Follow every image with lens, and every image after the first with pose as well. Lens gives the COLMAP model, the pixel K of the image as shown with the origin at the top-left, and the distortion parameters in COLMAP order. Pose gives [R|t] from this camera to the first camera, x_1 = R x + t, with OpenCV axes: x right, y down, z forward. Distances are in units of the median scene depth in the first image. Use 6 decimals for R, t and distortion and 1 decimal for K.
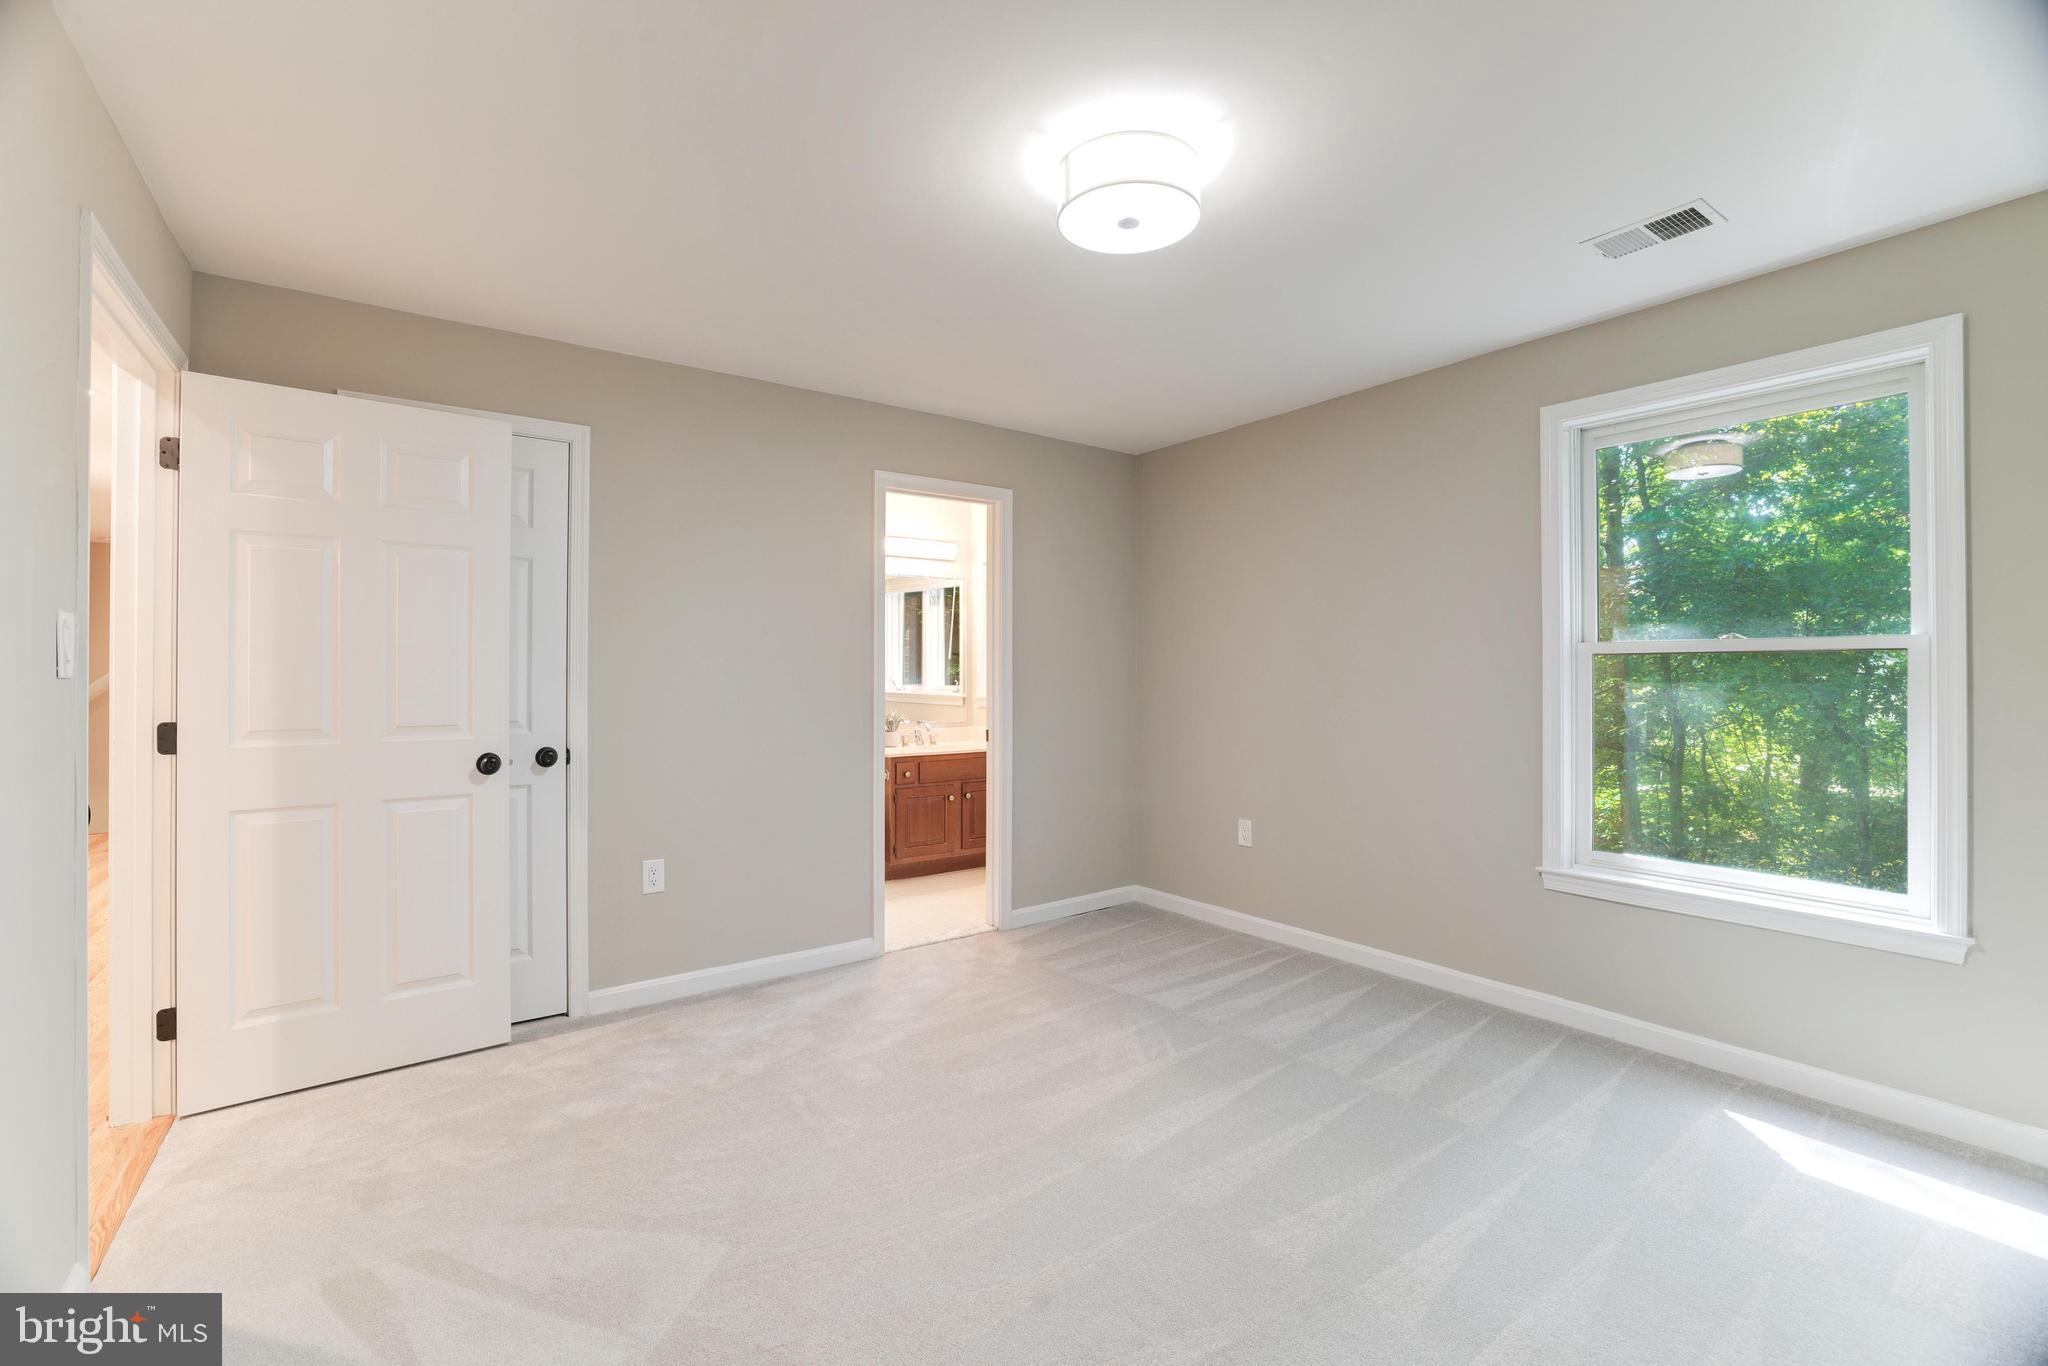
lens RADIAL K [[871.1, 0, 1017.5], [0, 871.1, 682.3], [0, 0, 1]] dist [-0.037933, 0.009505]
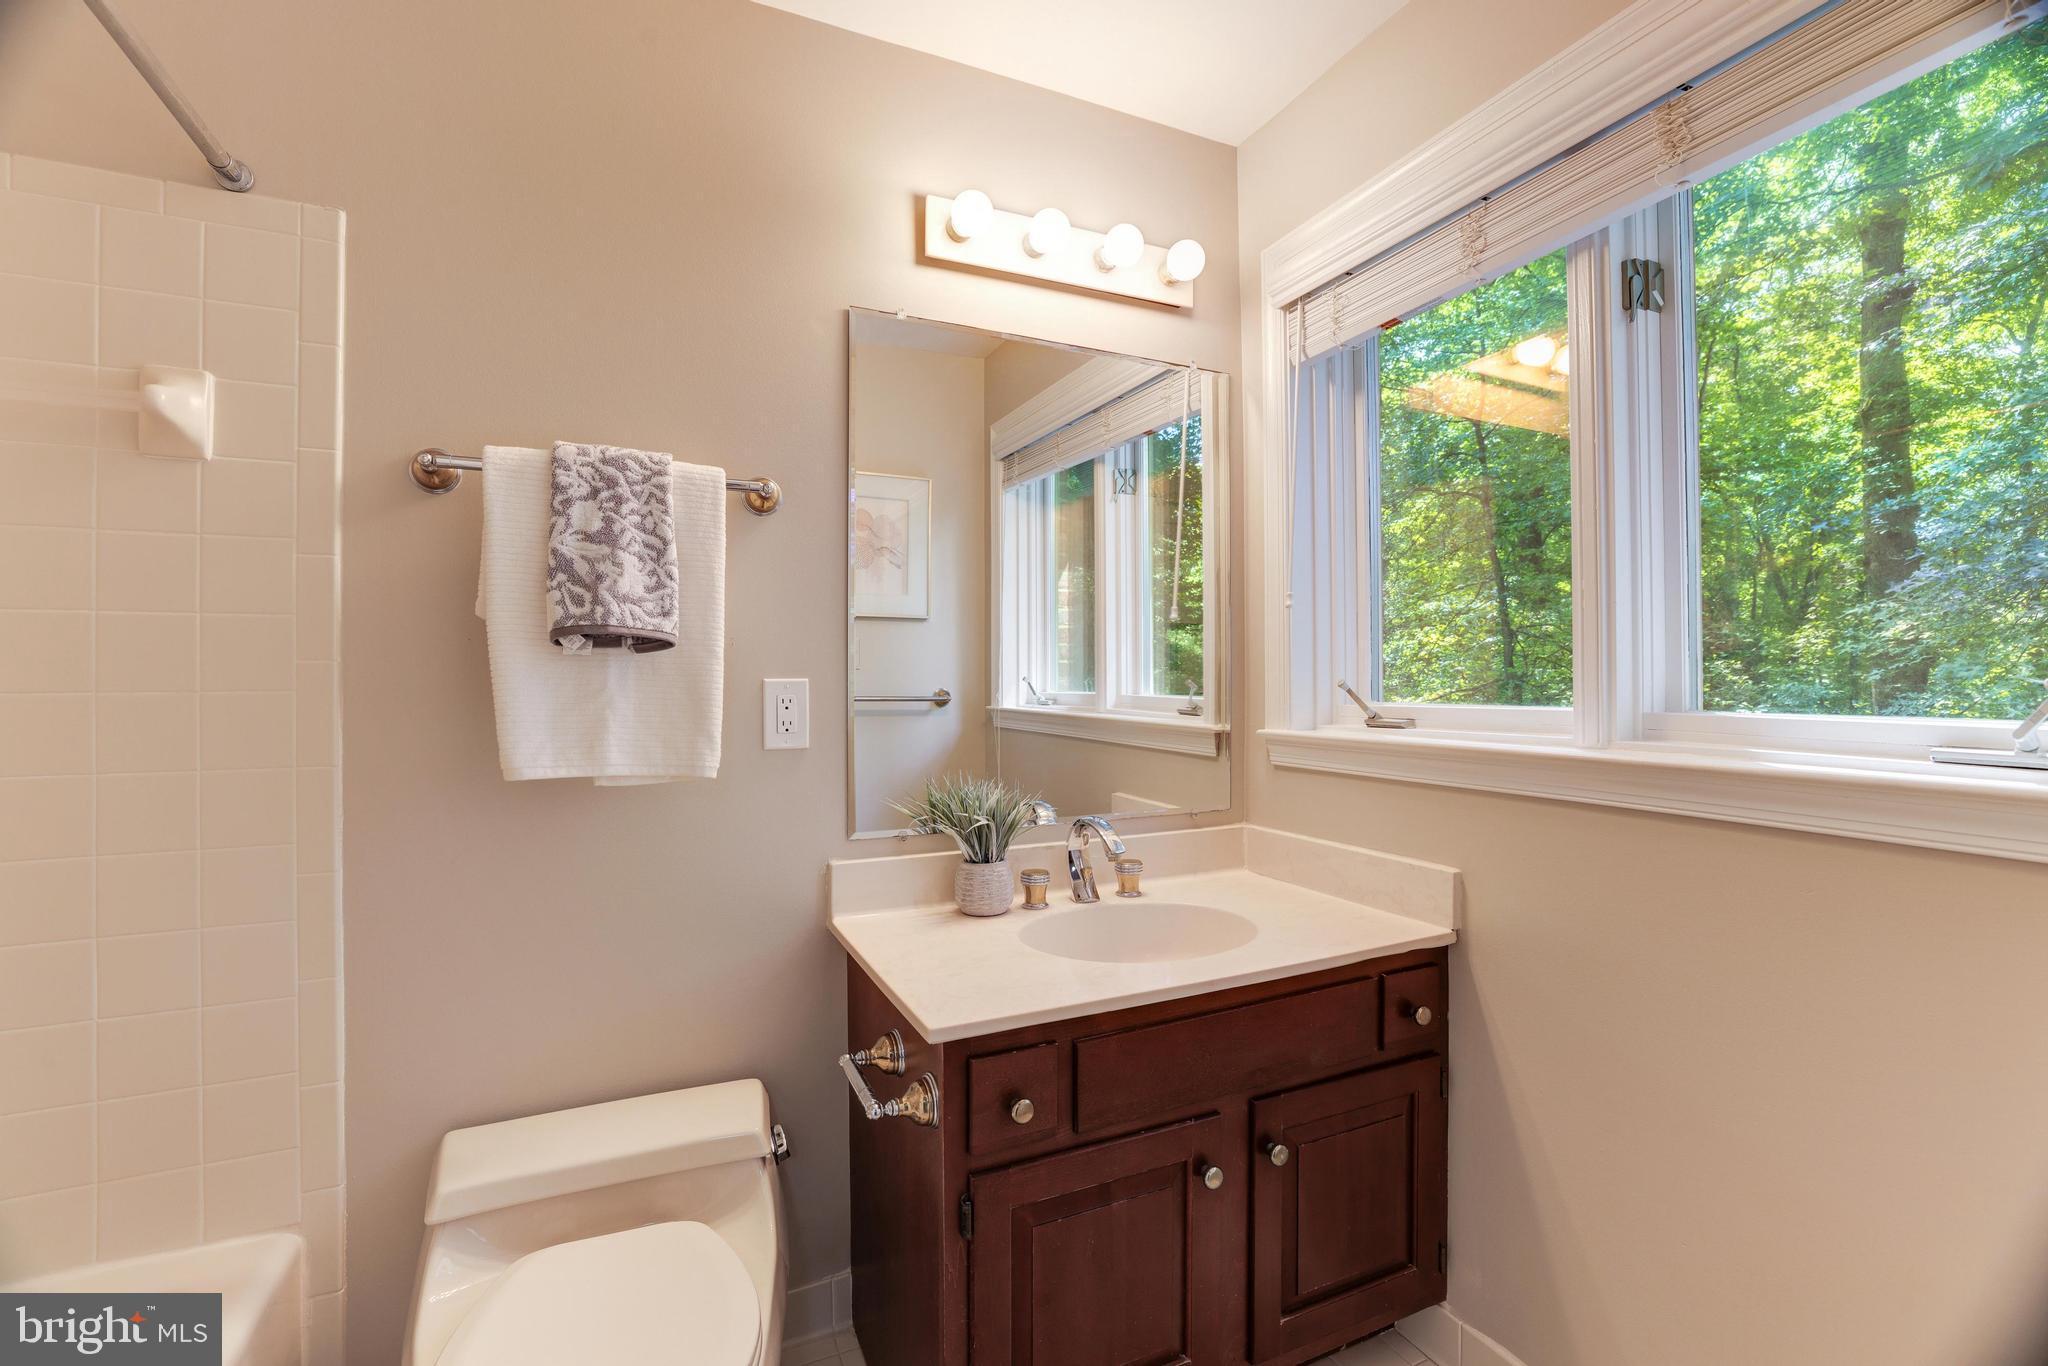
lens RADIAL K [[871.1, 0, 1027.2], [0, 871.1, 678.4], [0, 0, 1]] dist [-0.037933, 0.009505]
pose [[0.980363, -0.007388, -0.197063, -0.114930], [0.007033, 0.999972, -0.002501, -0.004486], [0.197076, 0.001066, 0.980388, 1.119621]]
